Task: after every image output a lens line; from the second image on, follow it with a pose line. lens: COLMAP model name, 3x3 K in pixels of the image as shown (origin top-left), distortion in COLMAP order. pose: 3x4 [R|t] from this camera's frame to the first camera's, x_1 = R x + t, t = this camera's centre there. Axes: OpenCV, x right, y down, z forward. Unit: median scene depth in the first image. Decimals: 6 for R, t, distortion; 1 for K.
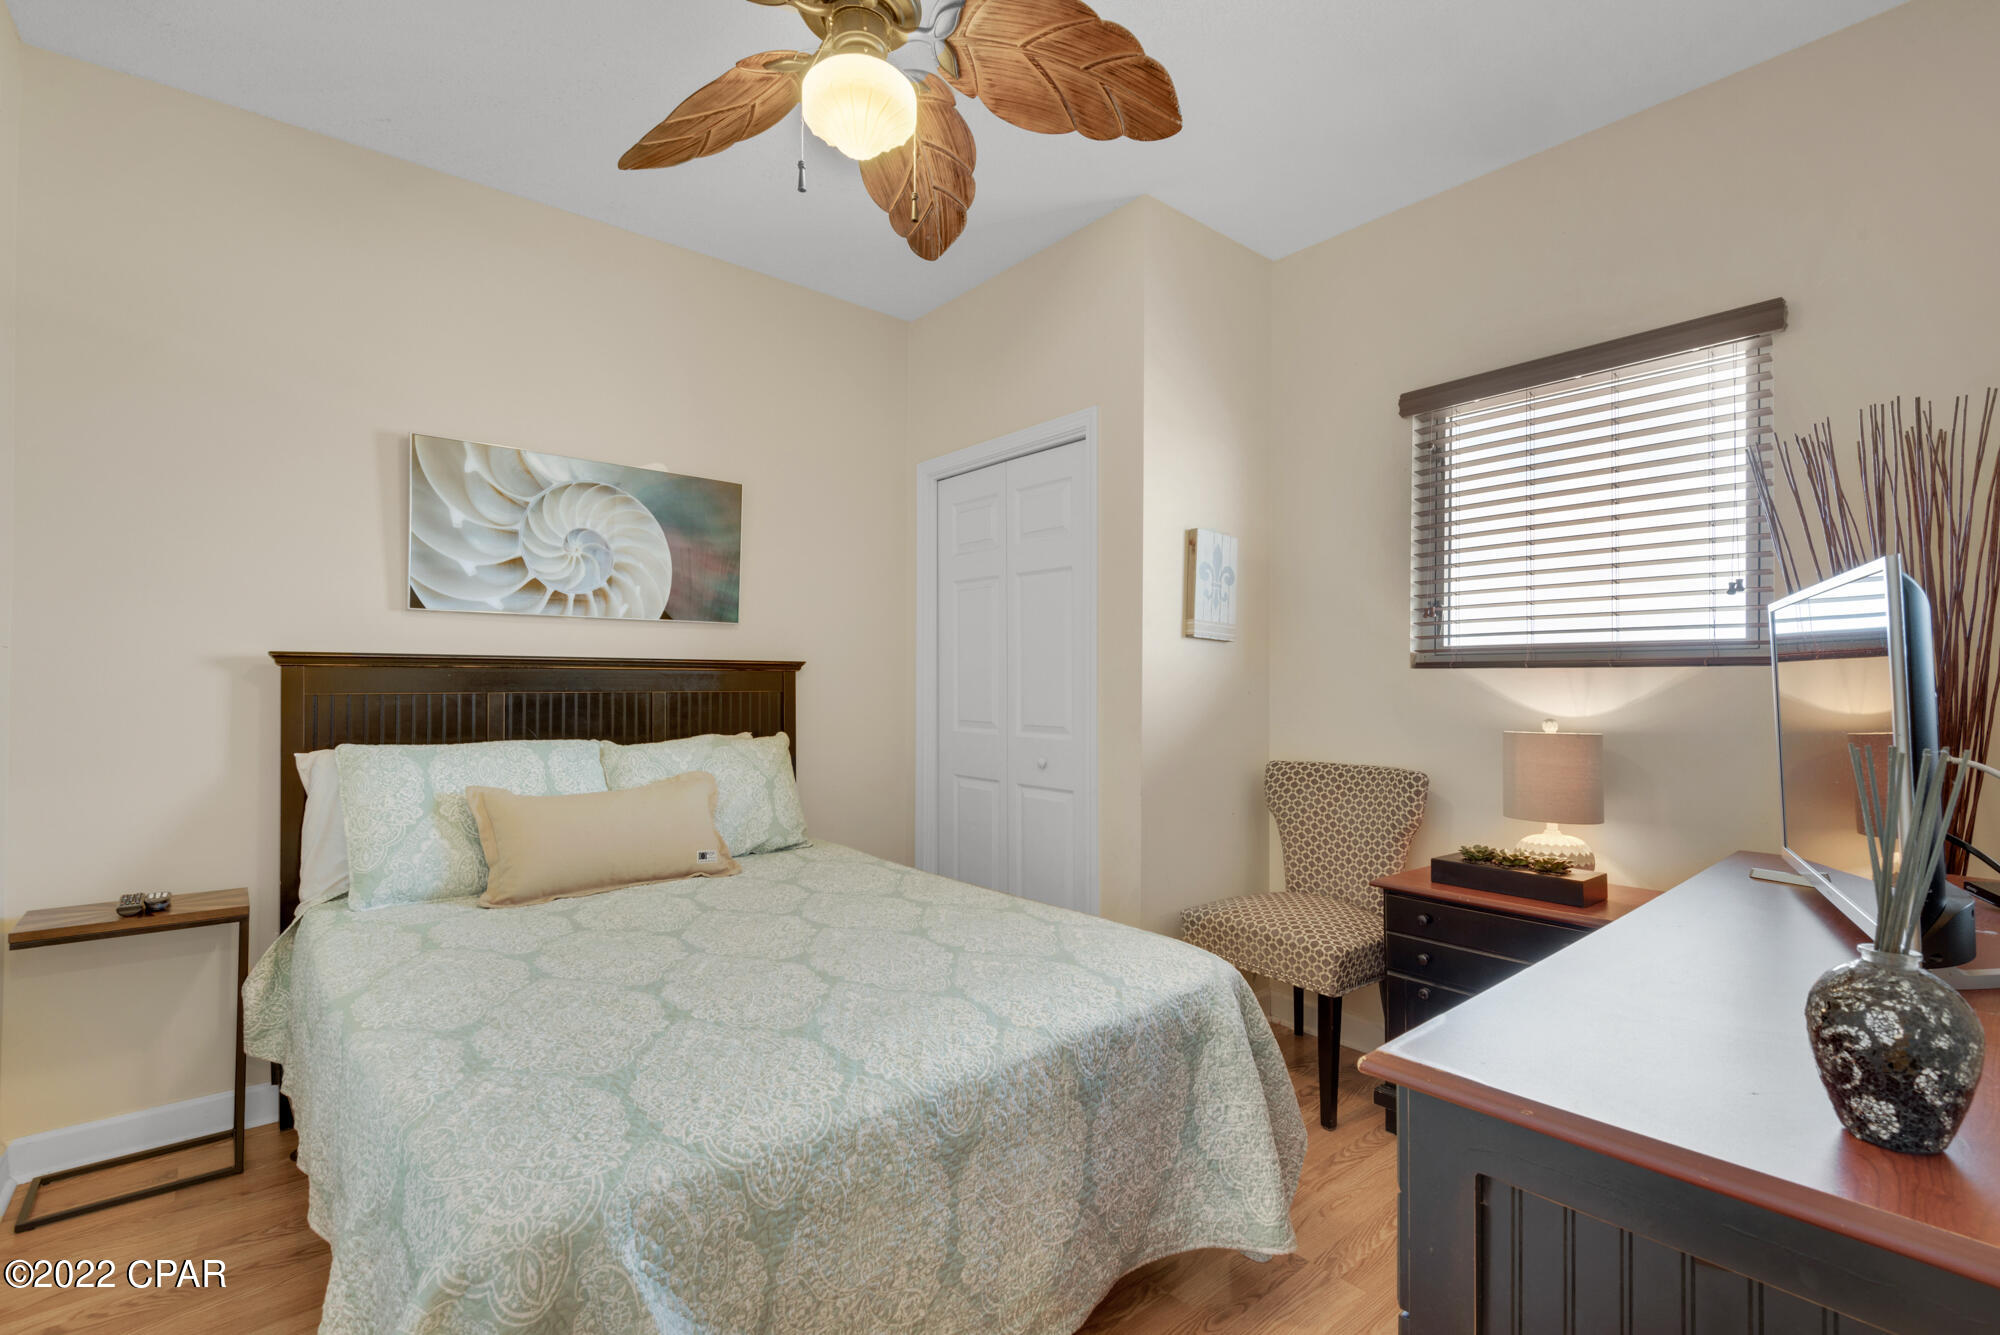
lens RADIAL K [[917.1, 0, 1005.8], [0, 917.1, 670.9], [0, 0, 1]] dist [0.003834, -0.001275]
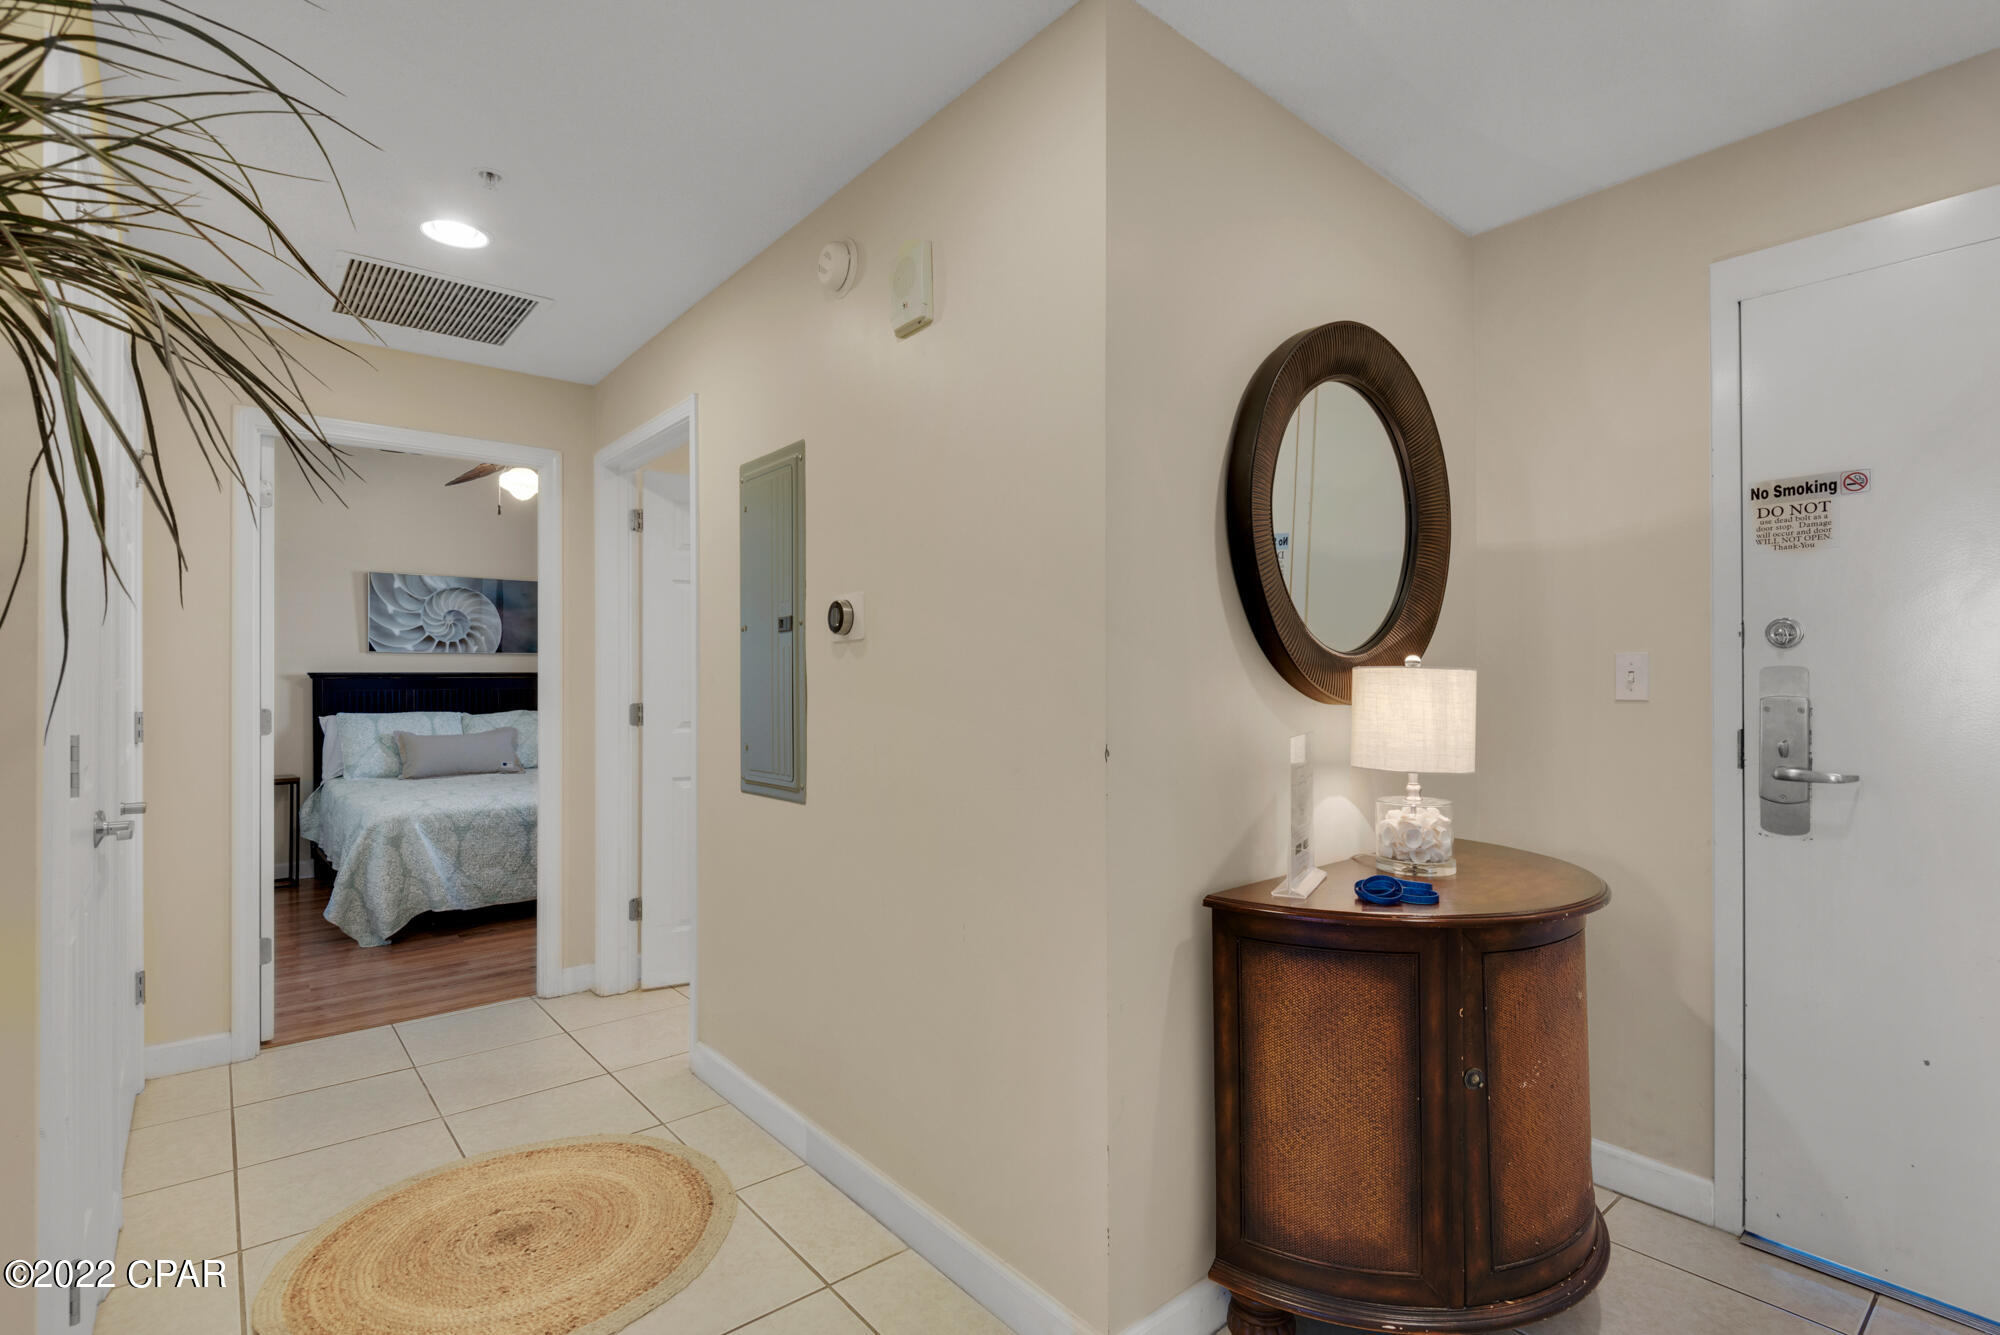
lens RADIAL K [[969.6, 0, 997.5], [0, 969.6, 670.5], [0, 0, 1]] dist [0.026444, -0.012795]
pose [[0.999646, -0.011243, -0.024111, 0.878657], [0.011233, 0.999937, -0.000544, -0.004573], [0.024116, 0.000273, 0.999709, -1.258412]]
